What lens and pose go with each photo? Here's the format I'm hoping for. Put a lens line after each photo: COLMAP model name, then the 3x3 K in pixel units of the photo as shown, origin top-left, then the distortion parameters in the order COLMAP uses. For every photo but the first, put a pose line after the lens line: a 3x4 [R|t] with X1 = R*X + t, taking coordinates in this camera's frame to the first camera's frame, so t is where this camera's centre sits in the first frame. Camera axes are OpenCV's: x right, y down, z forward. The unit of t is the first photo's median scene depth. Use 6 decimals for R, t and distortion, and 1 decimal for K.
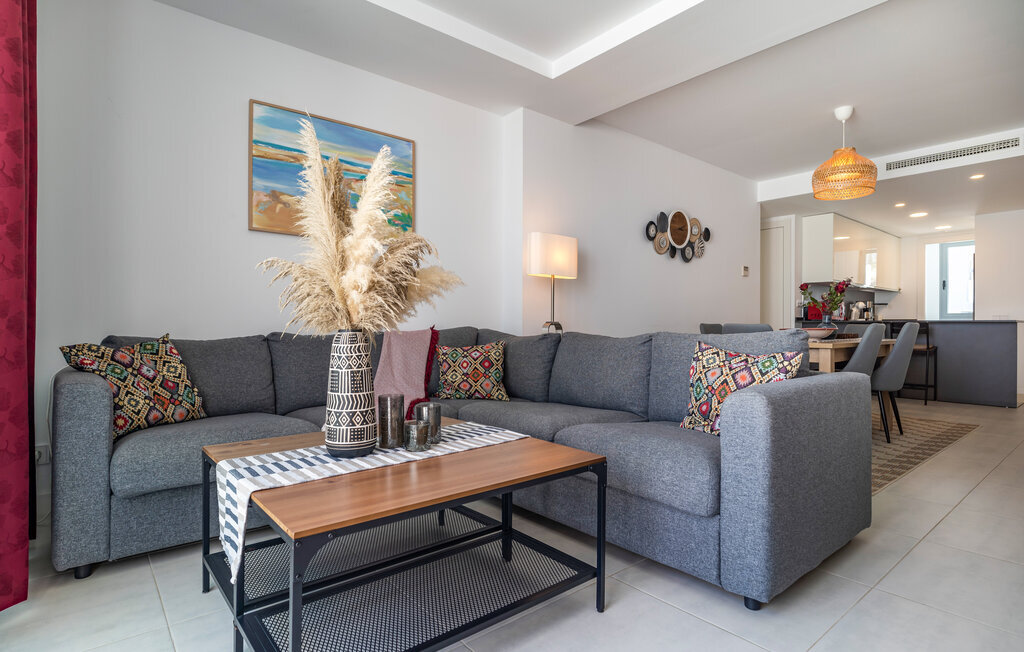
lens RADIAL K [[534.0, 0, 509.5], [0, 534.0, 321.8], [0, 0, 1]] dist [-0.002578, -0.000083]
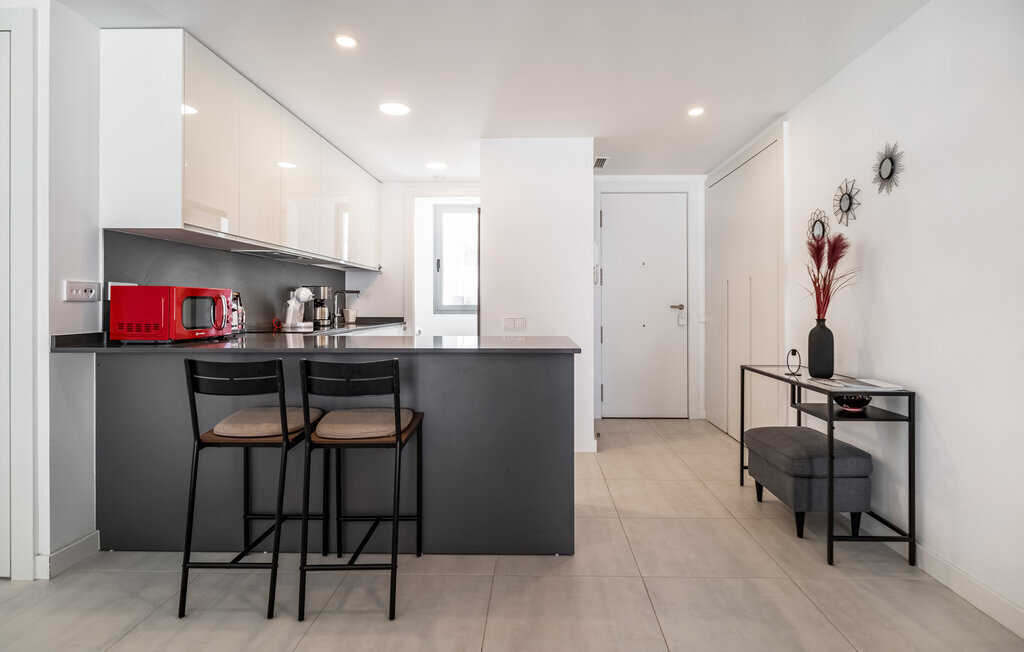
lens RADIAL K [[534.0, 0, 509.5], [0, 534.0, 321.8], [0, 0, 1]] dist [-0.002578, -0.000083]
pose [[0.687197, -0.021551, 0.726151, 0.427983], [-0.006608, 0.999333, 0.035912, -0.024454], [-0.726441, -0.029477, 0.686597, 0.521316]]
